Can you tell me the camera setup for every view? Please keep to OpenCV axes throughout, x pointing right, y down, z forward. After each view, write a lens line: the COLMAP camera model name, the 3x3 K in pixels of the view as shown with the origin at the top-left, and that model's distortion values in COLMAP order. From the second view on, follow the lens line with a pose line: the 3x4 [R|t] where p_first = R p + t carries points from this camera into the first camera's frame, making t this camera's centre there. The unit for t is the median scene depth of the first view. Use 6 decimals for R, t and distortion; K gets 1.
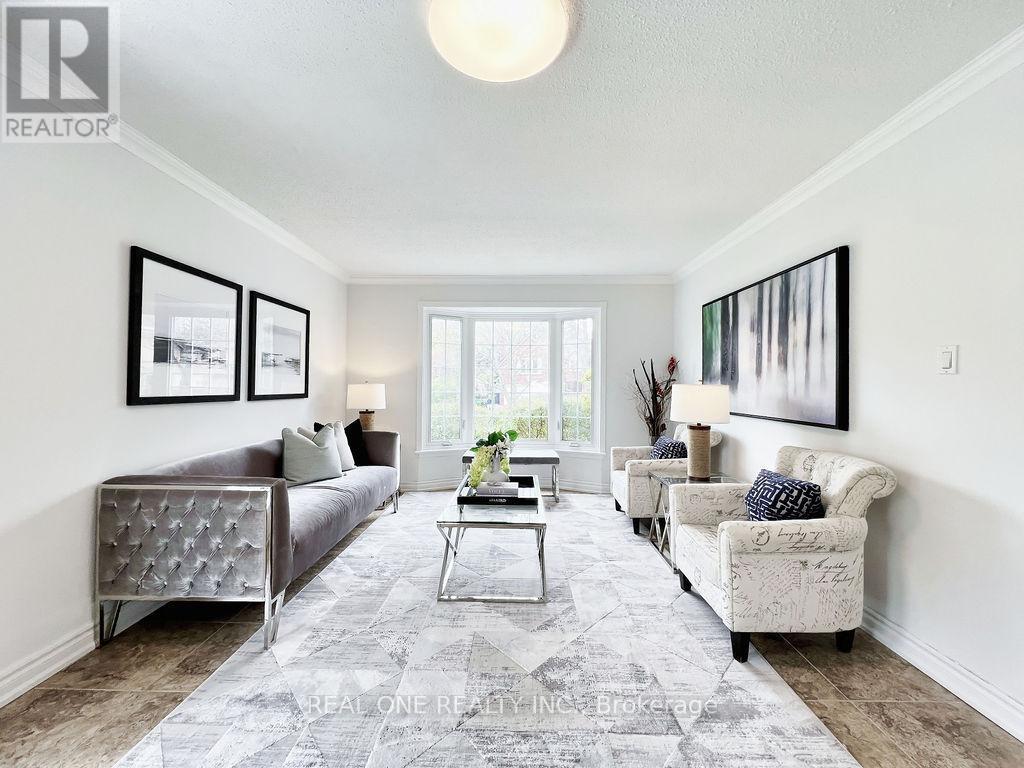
lens RADIAL K [[407.9, 0, 510.5], [0, 407.9, 383.9], [0, 0, 1]] dist [-0.003881, 0.001066]
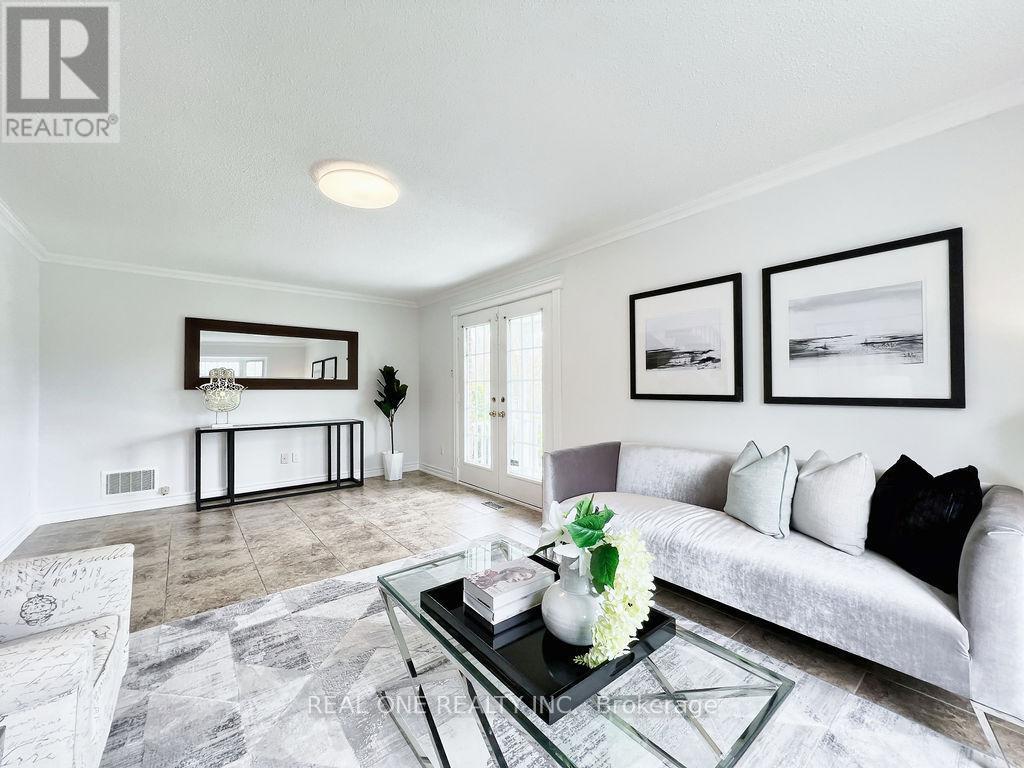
lens RADIAL K [[407.9, 0, 509.6], [0, 407.9, 384.3], [0, 0, 1]] dist [-0.003881, 0.001066]
pose [[-0.767765, -0.011060, -0.640636, 0.377677], [0.001345, 0.999821, -0.018872, 0.025000], [0.640730, -0.015351, -0.767613, 1.716484]]
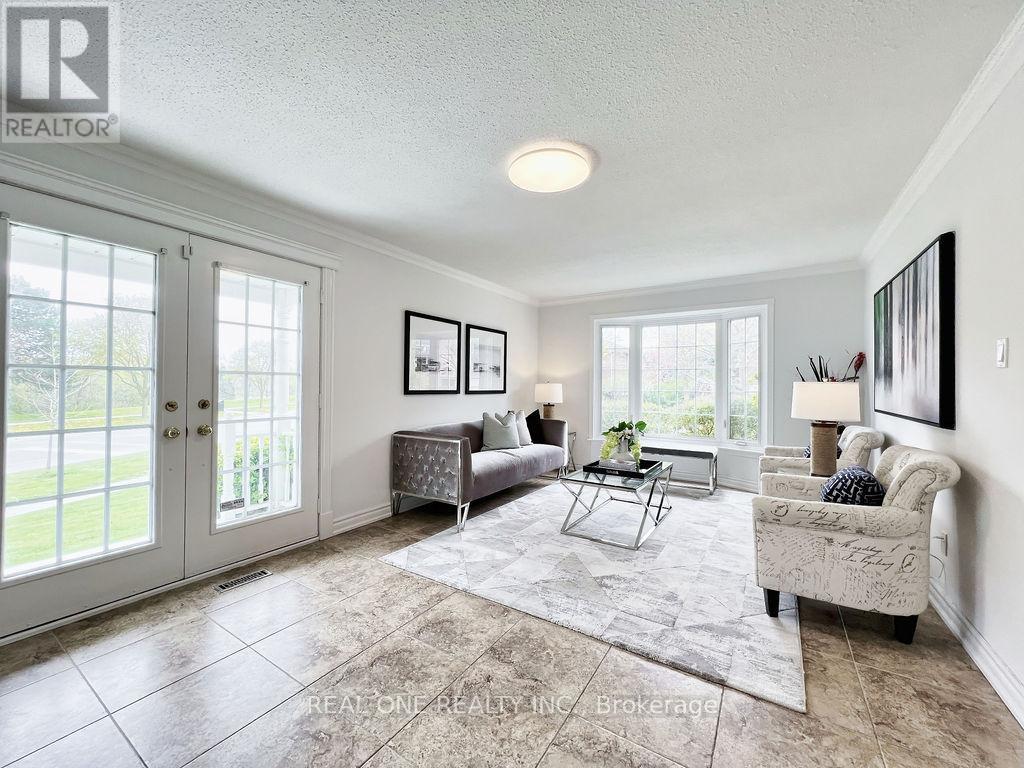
lens RADIAL K [[407.9, 0, 510.7], [0, 407.9, 385.9], [0, 0, 1]] dist [-0.003881, 0.001066]
pose [[0.848131, -0.001346, -0.529785, 0.447043], [0.002220, 0.999997, 0.001013, 0.011219], [0.529782, -0.002035, 0.848132, -0.320645]]
